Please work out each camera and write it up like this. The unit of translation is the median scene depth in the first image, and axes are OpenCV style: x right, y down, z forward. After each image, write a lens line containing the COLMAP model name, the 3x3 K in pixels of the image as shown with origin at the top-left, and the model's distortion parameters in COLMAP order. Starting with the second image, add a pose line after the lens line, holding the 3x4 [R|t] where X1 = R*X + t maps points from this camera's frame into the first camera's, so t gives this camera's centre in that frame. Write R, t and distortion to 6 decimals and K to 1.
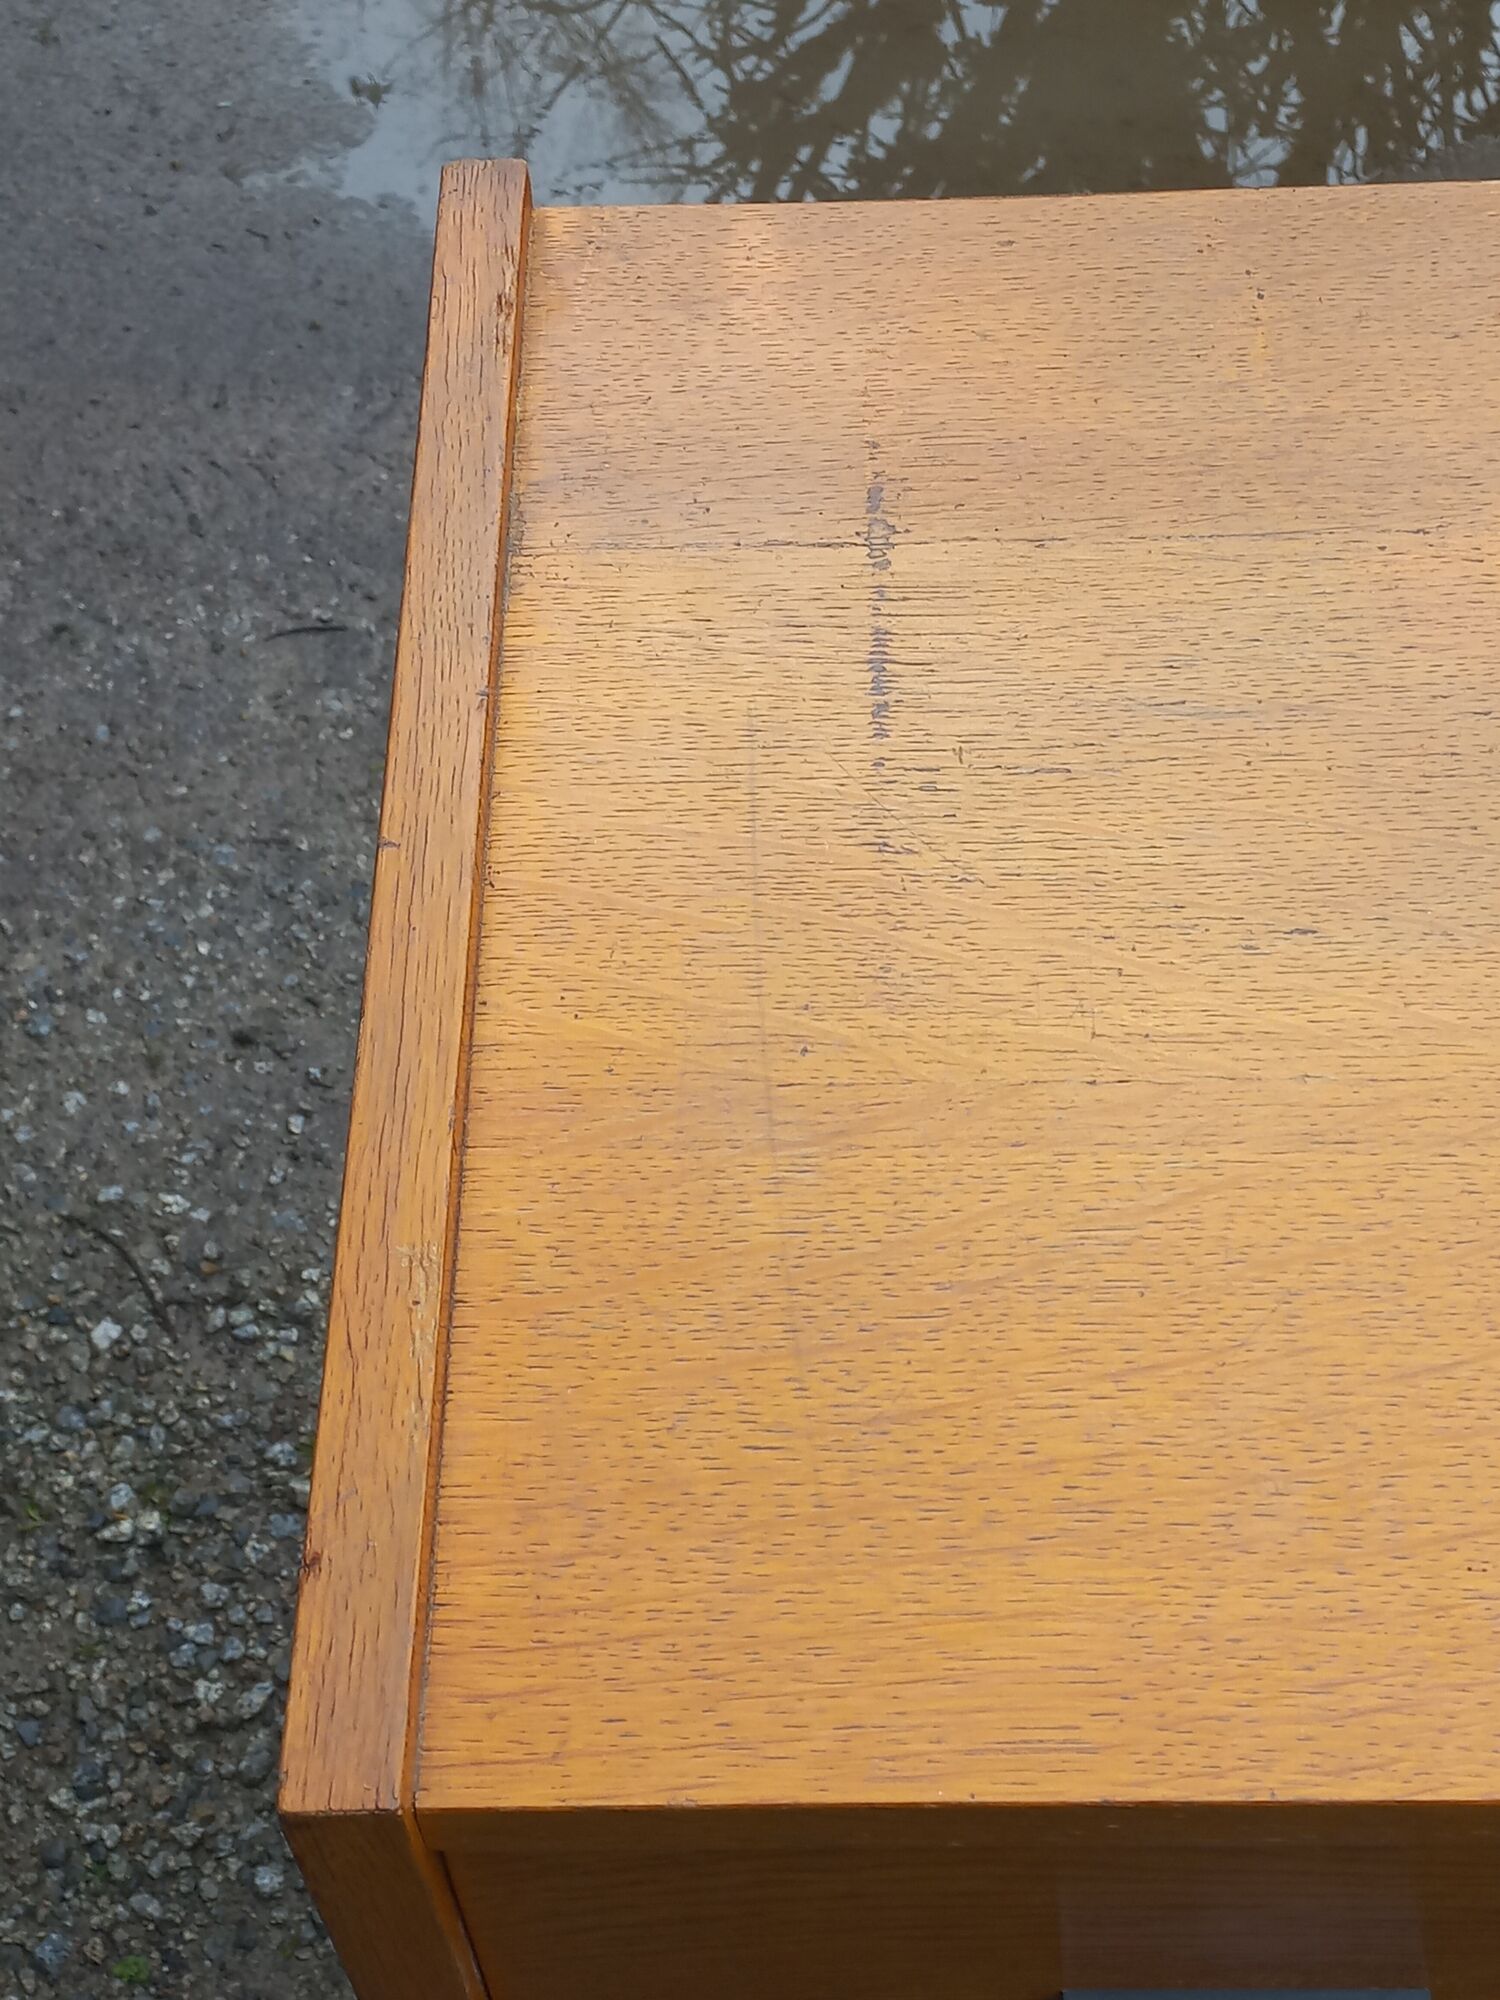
lens RADIAL K [[2838.1, 0, 749.6], [0, 2838.1, 997.2], [0, 0, 1]] dist [0.080751, 0.000000]
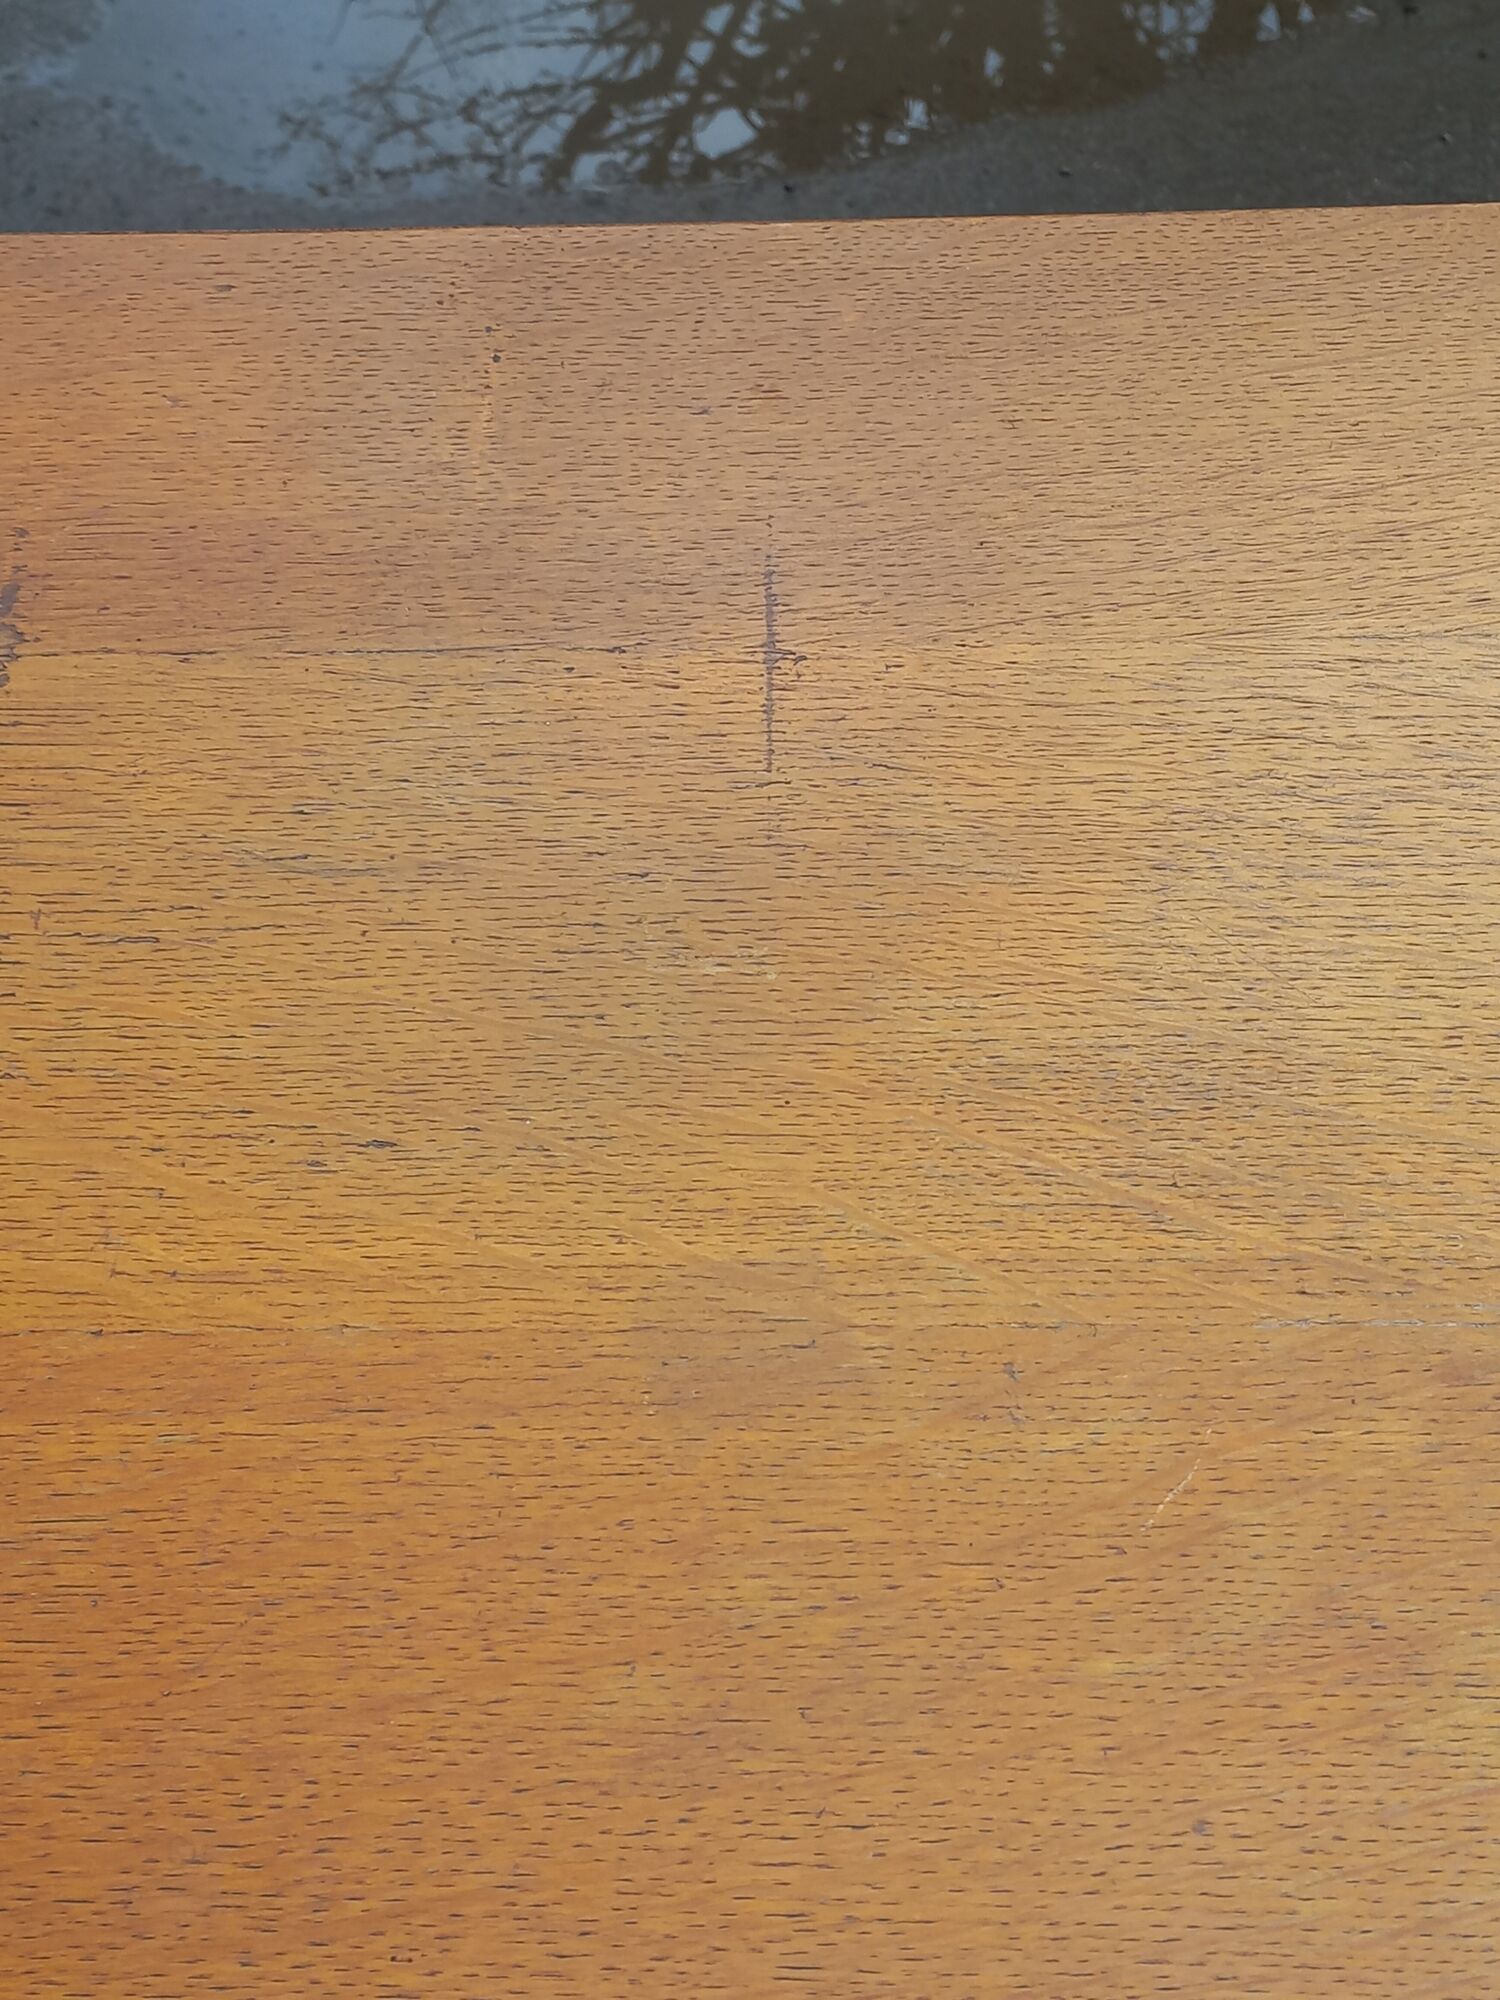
lens RADIAL K [[2838.1, 0, 756.0], [0, 2838.1, 1001.3], [0, 0, 1]] dist [0.080751, 0.000000]
pose [[0.999991, 0.004240, -0.000030, 0.297661], [-0.004233, 0.998667, 0.051437, -0.107561], [0.000248, -0.051437, 0.998676, 0.134077]]
